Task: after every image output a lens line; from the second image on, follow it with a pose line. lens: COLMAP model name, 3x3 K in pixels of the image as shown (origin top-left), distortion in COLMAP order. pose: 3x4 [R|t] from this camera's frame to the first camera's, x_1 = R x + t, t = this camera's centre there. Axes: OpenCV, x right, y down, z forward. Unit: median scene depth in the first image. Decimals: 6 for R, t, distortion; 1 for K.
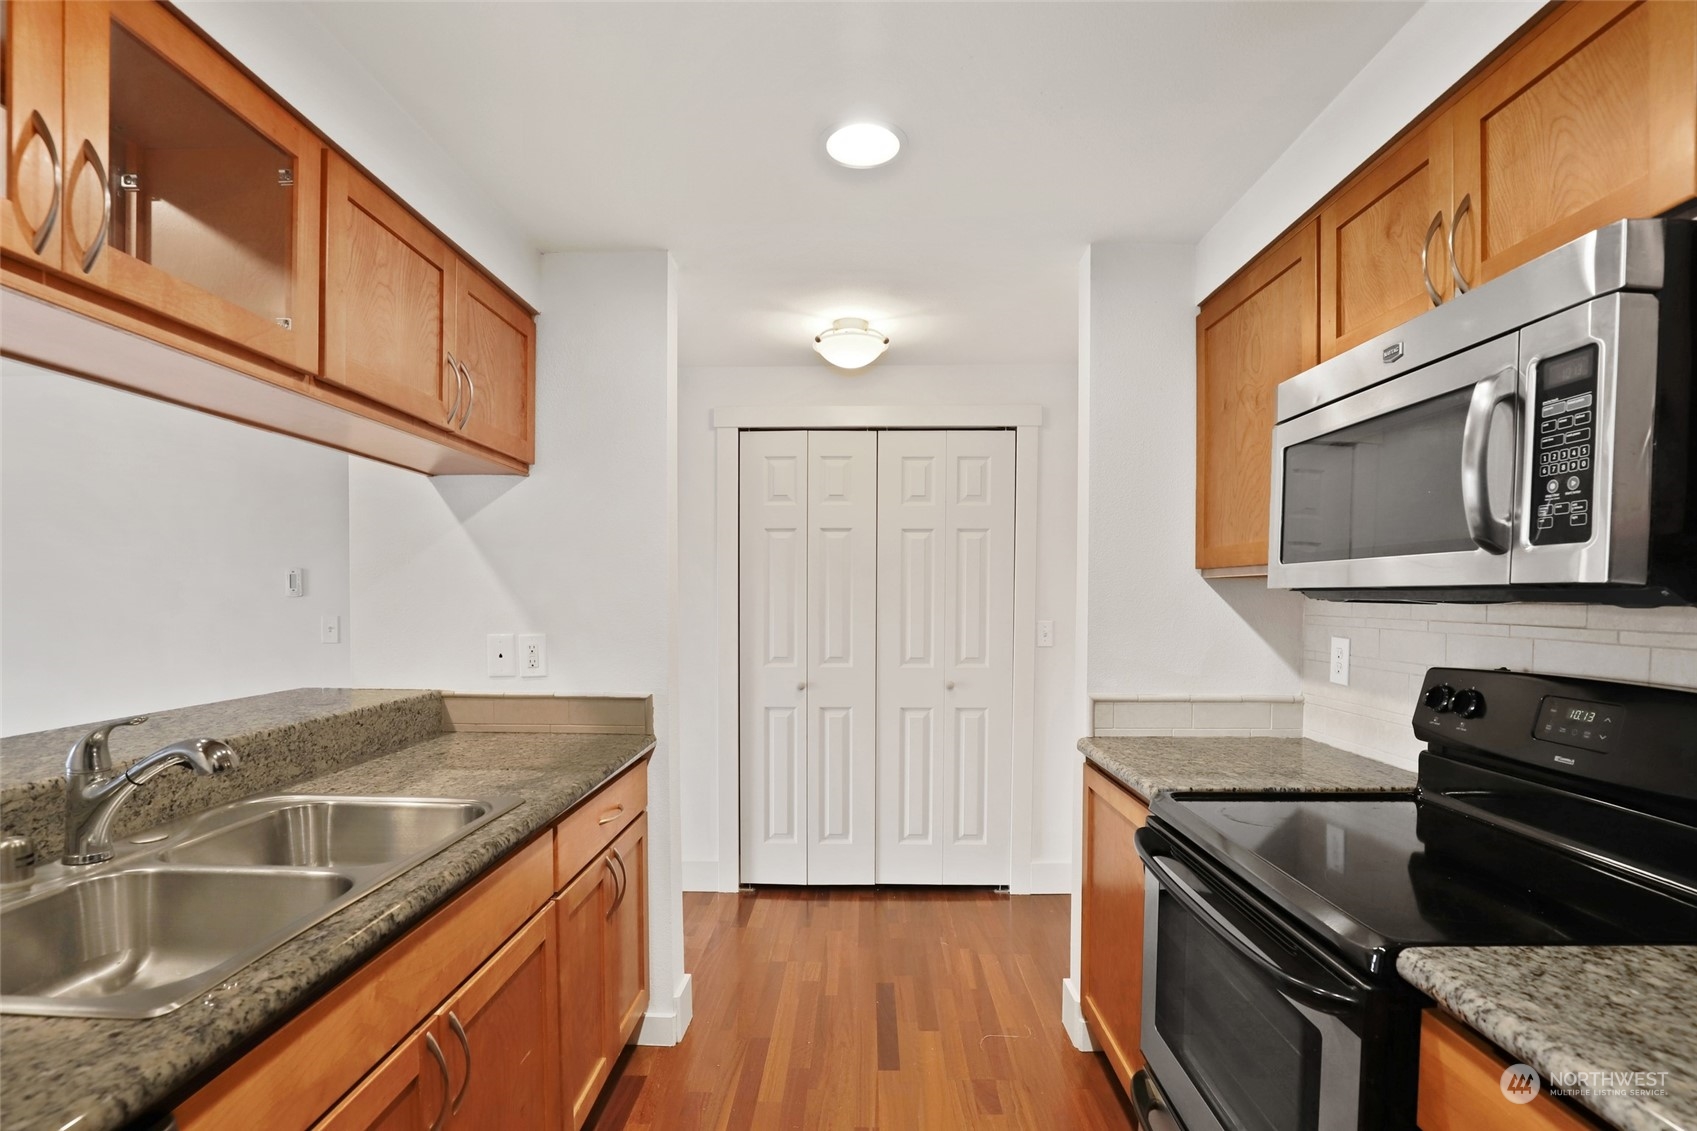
lens RADIAL K [[804.0, 0, 850.1], [0, 804.0, 615.6], [0, 0, 1]] dist [-0.021666, 0.000169]
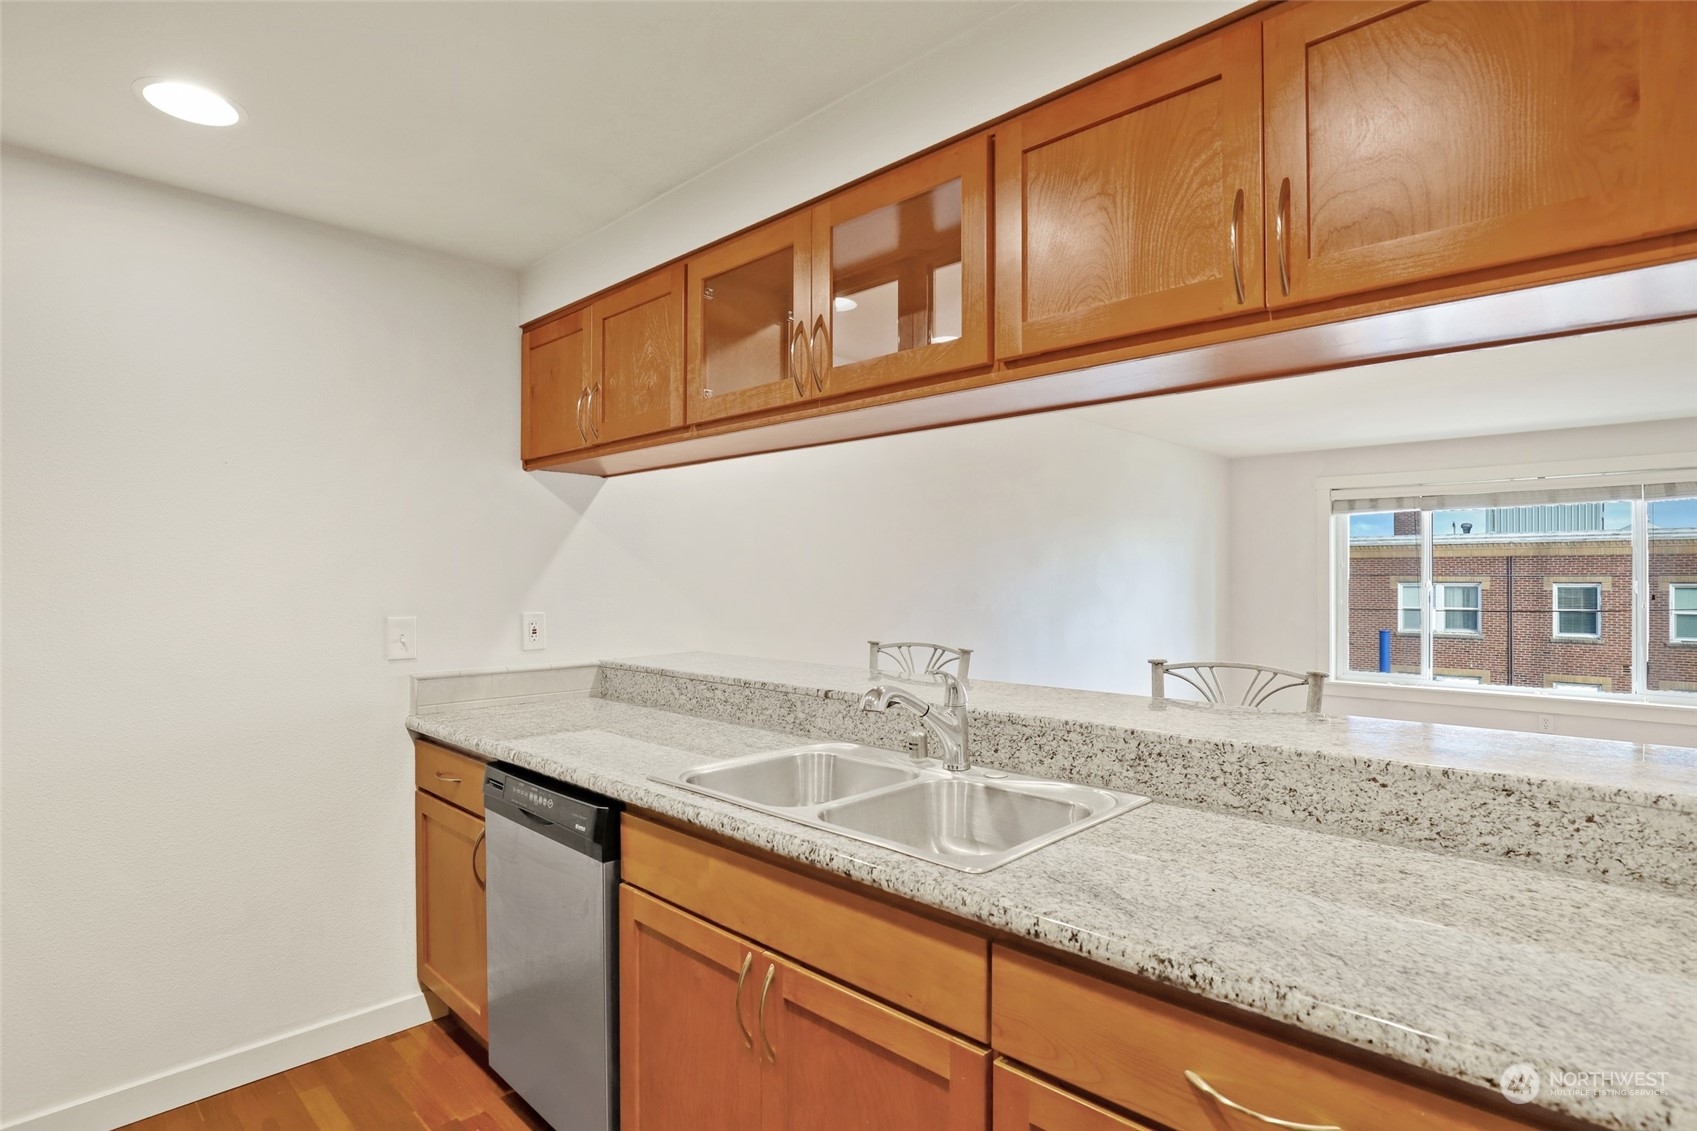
lens RADIAL K [[860.5, 0, 852.3], [0, 860.5, 577.7], [0, 0, 1]] dist [-0.024563, 0.000887]
pose [[-0.677616, -0.004996, -0.735399, 0.191781], [-0.022255, 0.999658, 0.013716, -0.031164], [0.735080, 0.025660, -0.677495, 1.254419]]
